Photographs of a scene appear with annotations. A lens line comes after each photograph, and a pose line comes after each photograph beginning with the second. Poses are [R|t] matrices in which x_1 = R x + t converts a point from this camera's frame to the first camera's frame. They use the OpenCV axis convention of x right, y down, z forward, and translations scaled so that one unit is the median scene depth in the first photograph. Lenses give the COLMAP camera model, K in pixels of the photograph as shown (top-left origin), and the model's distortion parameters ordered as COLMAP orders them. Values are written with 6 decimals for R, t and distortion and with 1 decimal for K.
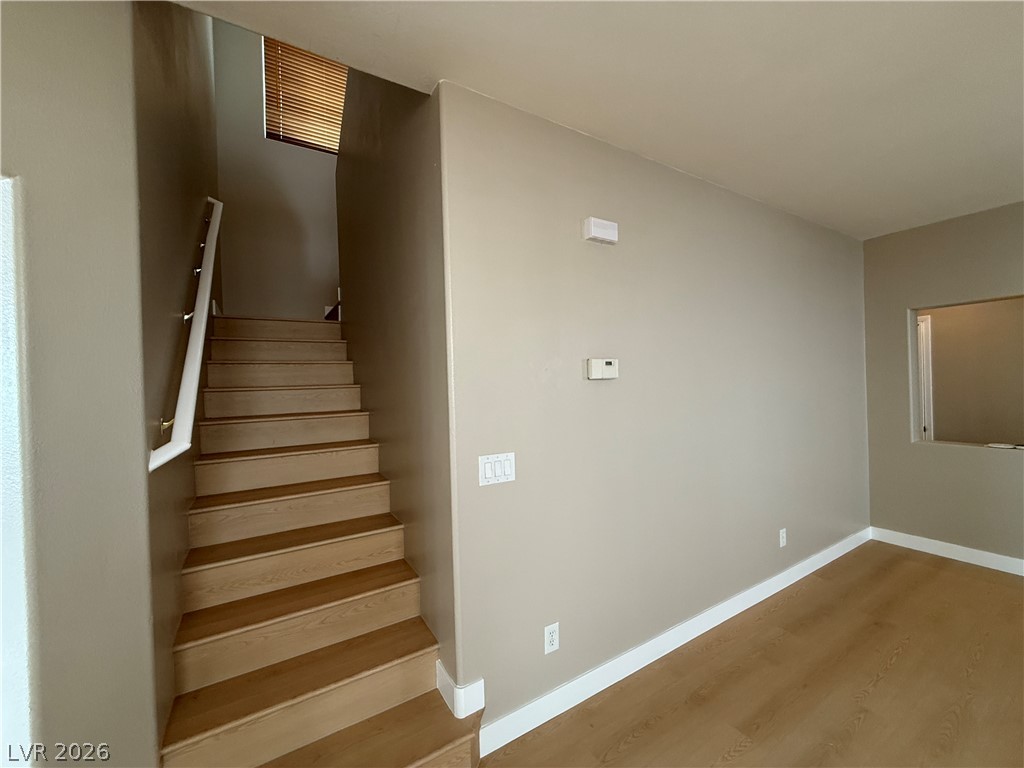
lens RADIAL K [[409.5, 0, 511.4], [0, 409.5, 382.8], [0, 0, 1]] dist [0.000550, 0.000033]
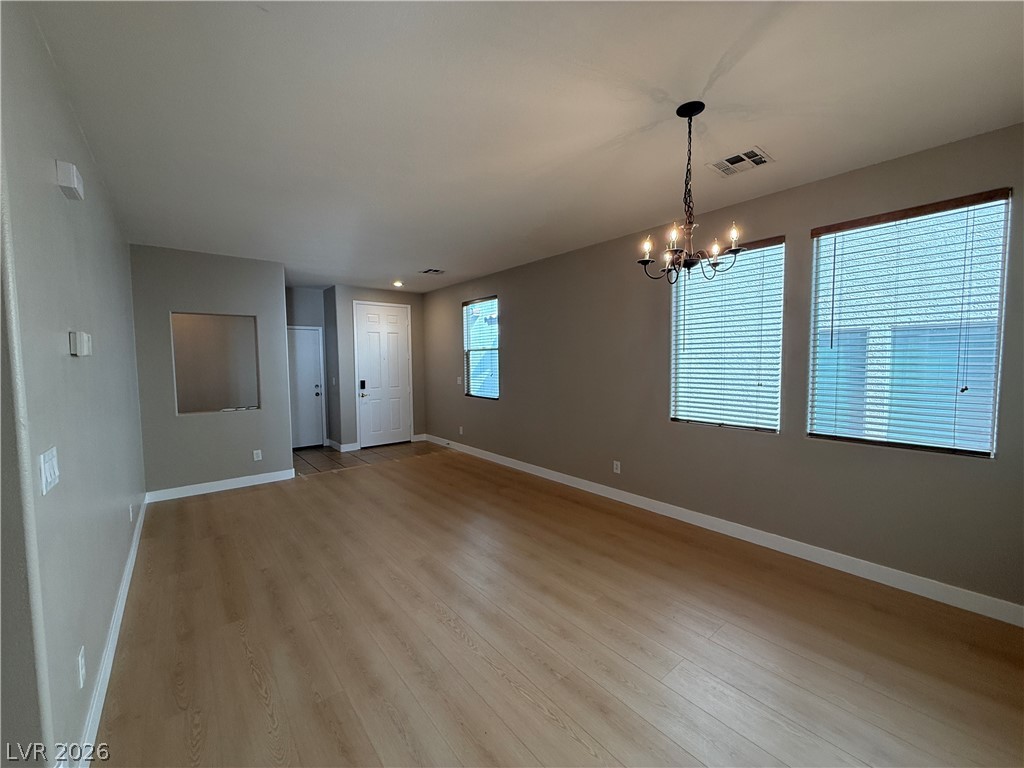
lens RADIAL K [[409.5, 0, 511.7], [0, 409.5, 383.8], [0, 0, 1]] dist [0.000550, 0.000033]
pose [[-0.132956, -0.031978, 0.990606, -0.540088], [0.014552, 0.999309, 0.034212, 0.019268], [-0.991015, 0.018964, -0.132399, 0.152356]]
